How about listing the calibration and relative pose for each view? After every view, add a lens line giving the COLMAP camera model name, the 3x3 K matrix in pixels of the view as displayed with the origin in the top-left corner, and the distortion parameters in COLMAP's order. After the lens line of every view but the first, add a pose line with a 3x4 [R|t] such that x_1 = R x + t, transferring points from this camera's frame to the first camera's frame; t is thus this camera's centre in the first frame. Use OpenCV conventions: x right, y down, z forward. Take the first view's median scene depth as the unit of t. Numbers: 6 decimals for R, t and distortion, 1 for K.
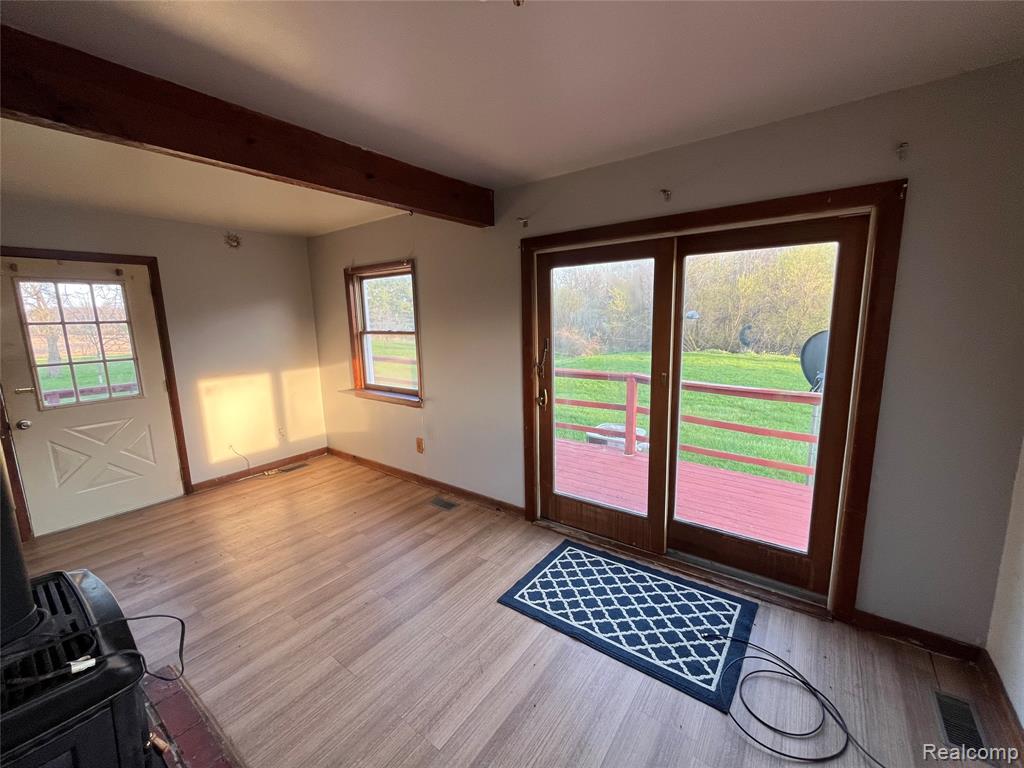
lens RADIAL K [[414.4, 0, 514.9], [0, 414.4, 379.9], [0, 0, 1]] dist [-0.002374, -0.000896]
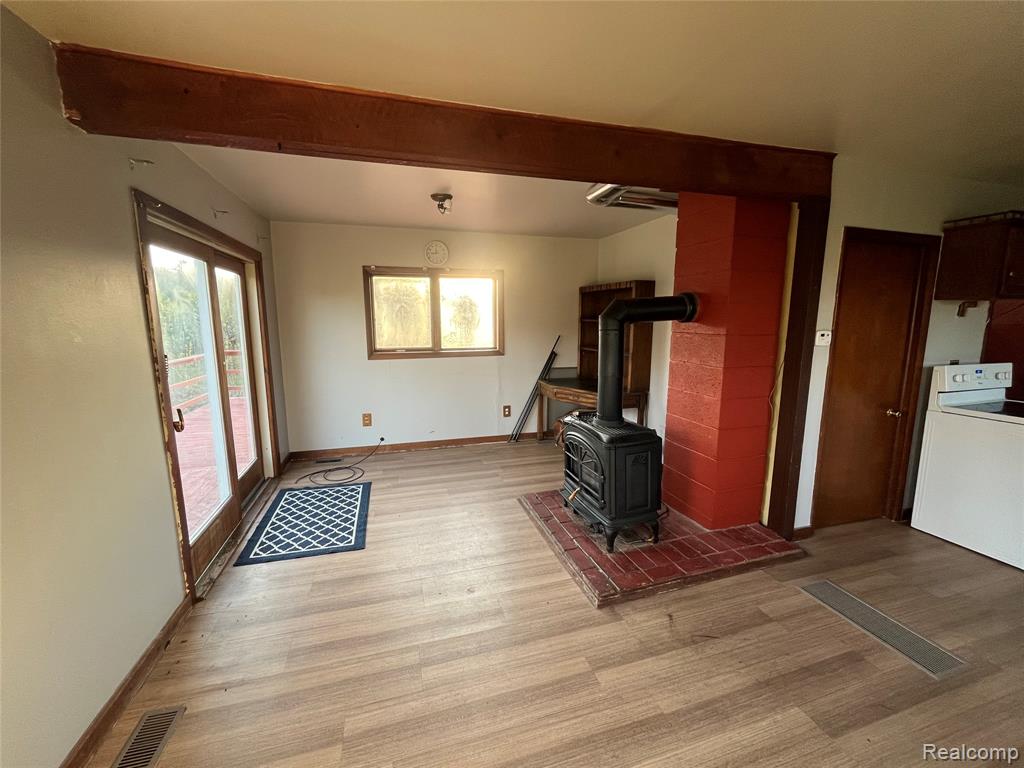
lens RADIAL K [[414.4, 0, 515.9], [0, 414.4, 381.9], [0, 0, 1]] dist [-0.002374, -0.000896]
pose [[-0.803602, -0.061182, 0.592014, -0.895478], [0.115608, 0.959710, 0.256108, -0.148427], [-0.583831, 0.274250, -0.764152, 1.280535]]
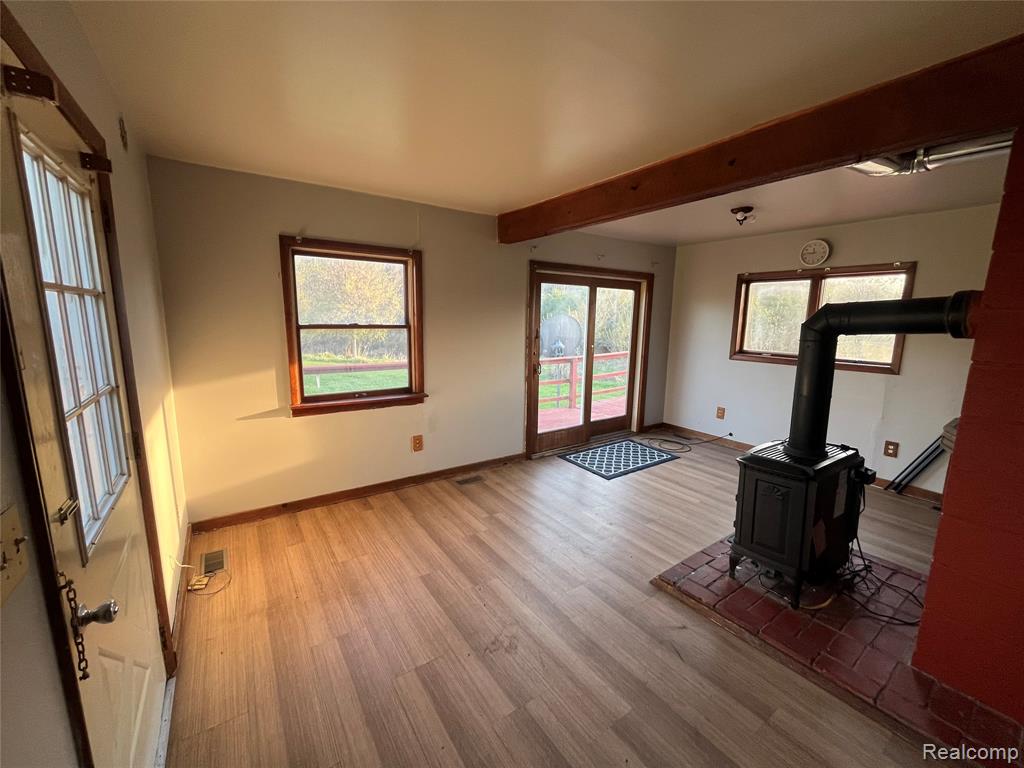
lens RADIAL K [[414.4, 0, 511.3], [0, 414.4, 384.8], [0, 0, 1]] dist [-0.002374, -0.000896]
pose [[0.323147, -0.124750, 0.938090, -1.462432], [0.122618, 0.988437, 0.089206, -0.049041], [-0.938371, 0.086200, 0.334707, 0.646510]]
